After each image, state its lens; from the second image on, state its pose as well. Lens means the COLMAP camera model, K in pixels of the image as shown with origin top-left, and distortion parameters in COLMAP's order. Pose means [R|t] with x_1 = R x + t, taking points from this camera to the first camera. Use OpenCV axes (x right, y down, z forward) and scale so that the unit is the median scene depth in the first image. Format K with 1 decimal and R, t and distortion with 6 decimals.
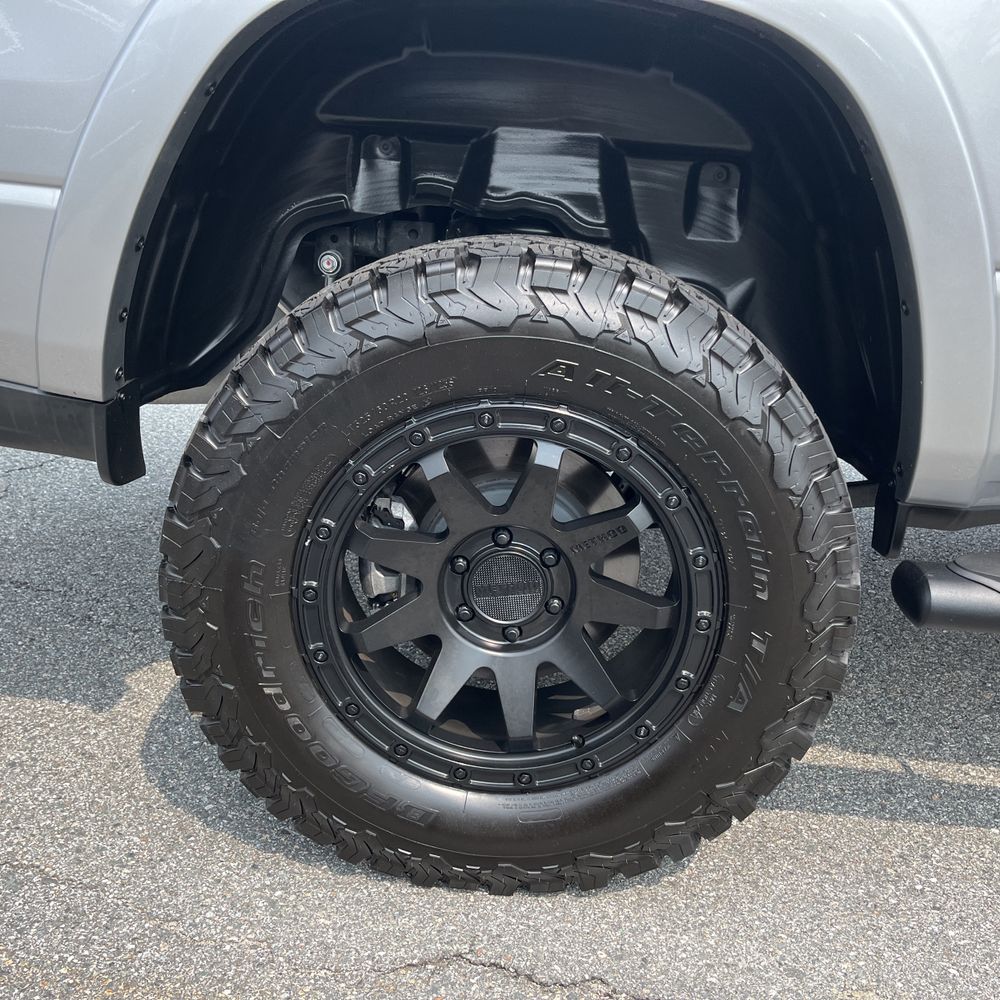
lens RADIAL K [[1017.1, 0, 494.3], [0, 1017.1, 498.0], [0, 0, 1]] dist [0.025792, 0.000000]
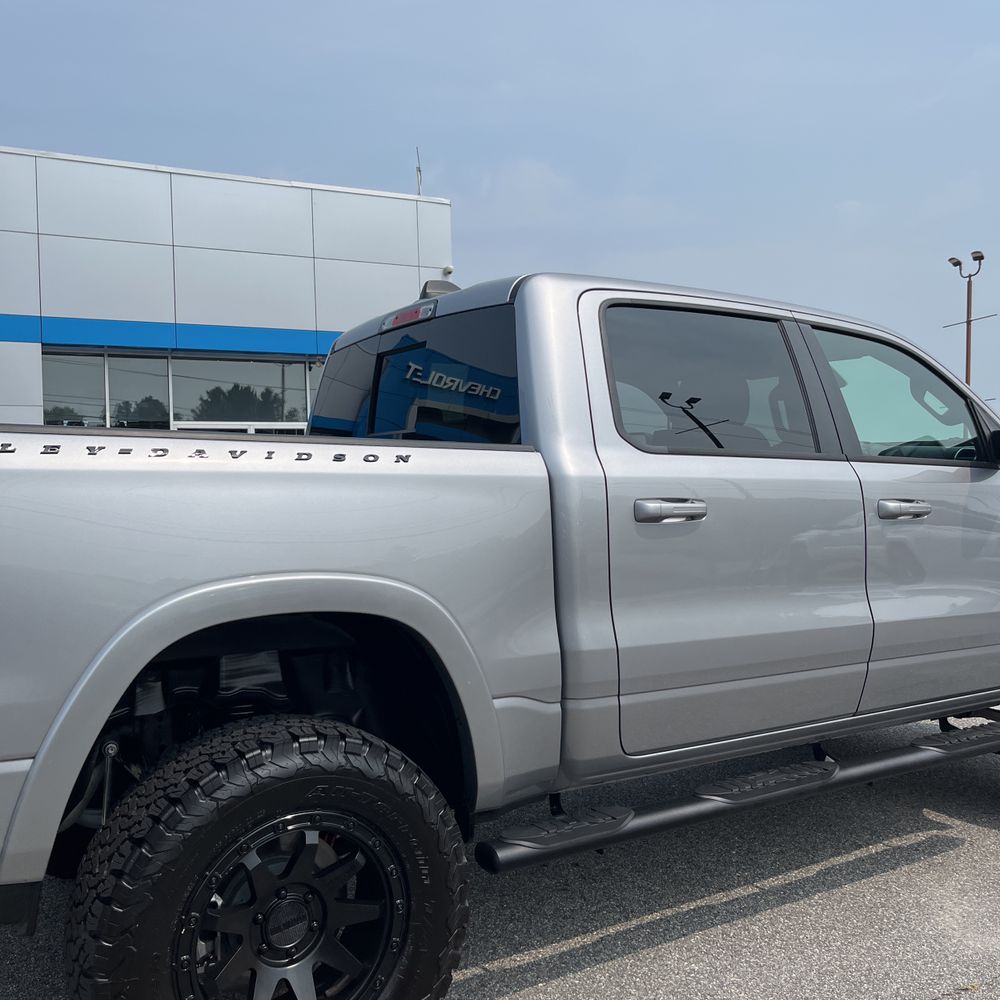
lens RADIAL K [[1017.1, 0, 506.9], [0, 1017.1, 485.0], [0, 0, 1]] dist [0.025792, 0.000000]
pose [[0.821844, -0.077515, 0.564414, -0.623716], [0.242075, 0.944332, -0.222794, -0.141250], [-0.515724, 0.319732, 0.794858, -0.828798]]
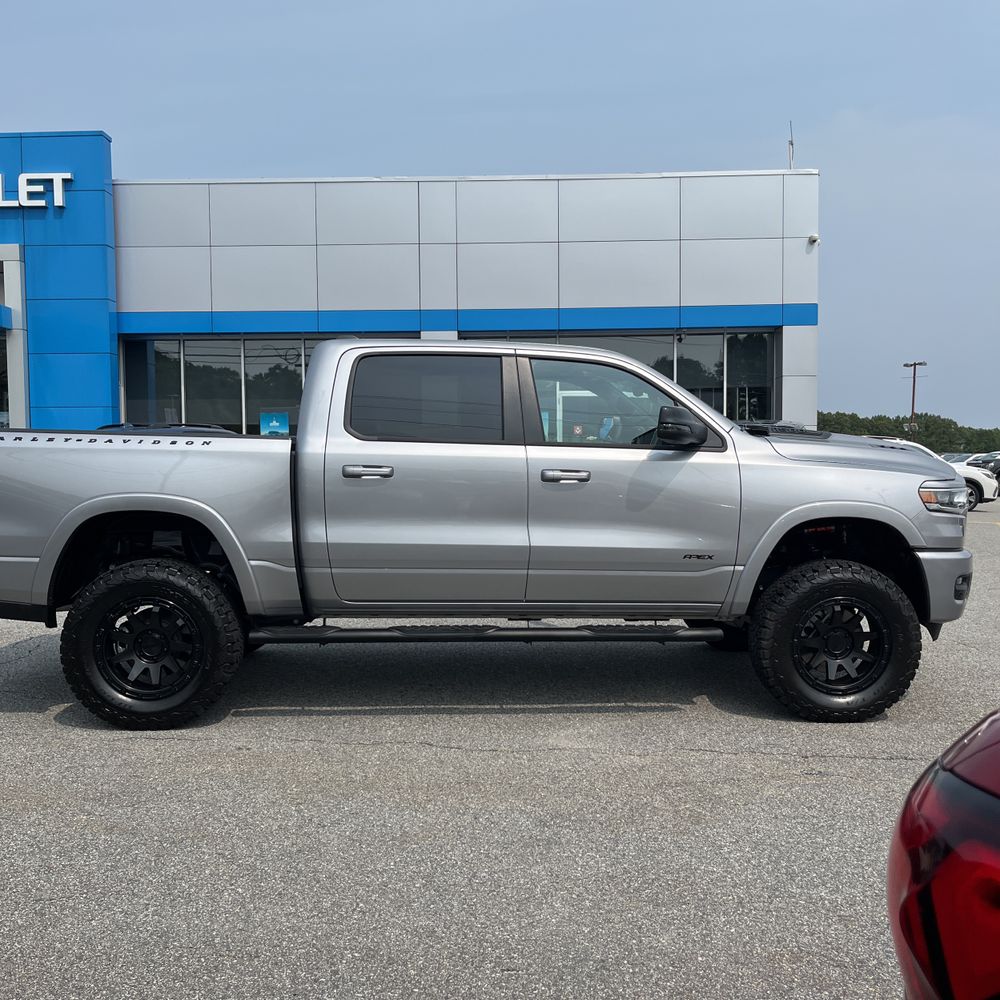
lens RADIAL K [[1017.1, 0, 505.1], [0, 1017.1, 497.6], [0, 0, 1]] dist [0.025792, 0.000000]
pose [[0.993636, -0.068654, 0.089303, 1.100812], [0.089487, 0.962619, -0.255650, 0.696036], [-0.068413, 0.262015, 0.962636, -3.170454]]
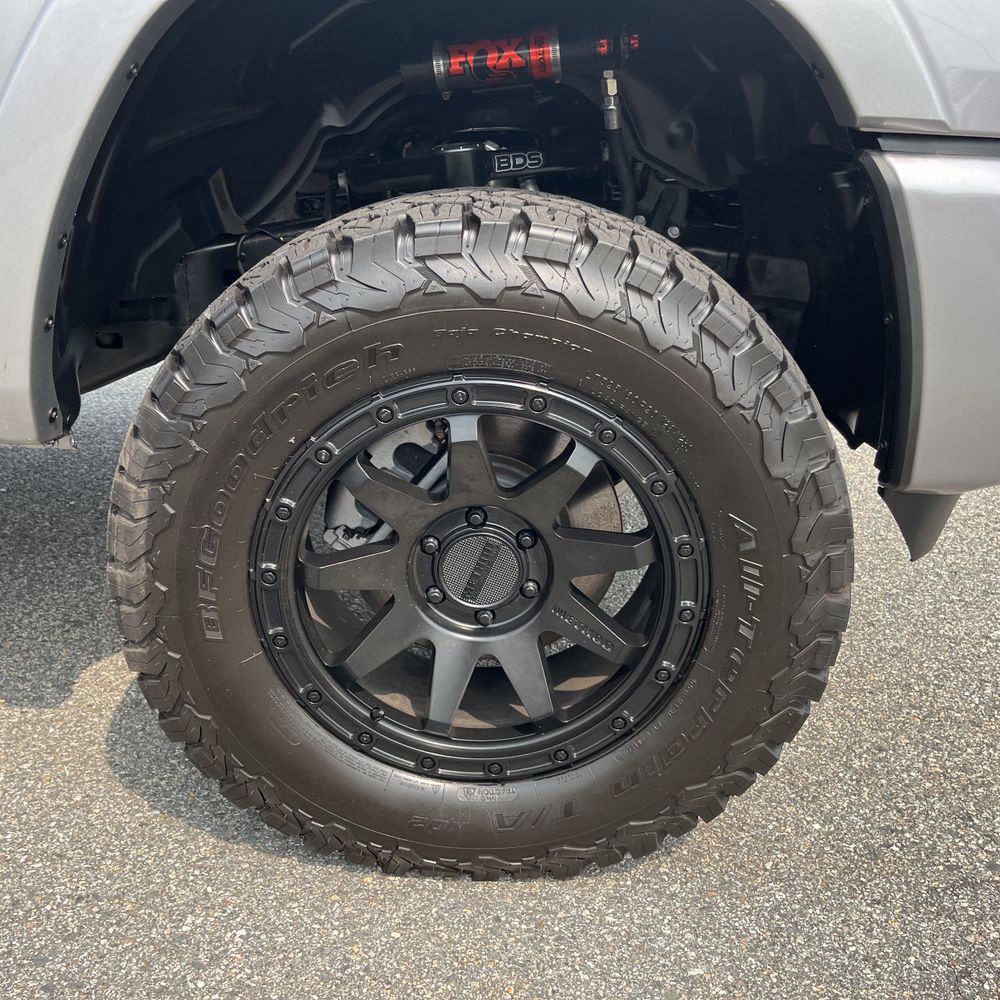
lens RADIAL K [[1017.1, 0, 502.9], [0, 1017.1, 498.2], [0, 0, 1]] dist [0.025792, 0.000000]
pose [[0.997574, -0.055296, 0.042280, 2.810823], [0.052634, 0.996708, 0.061671, 0.184820], [-0.045551, -0.059296, 0.997201, 0.047525]]
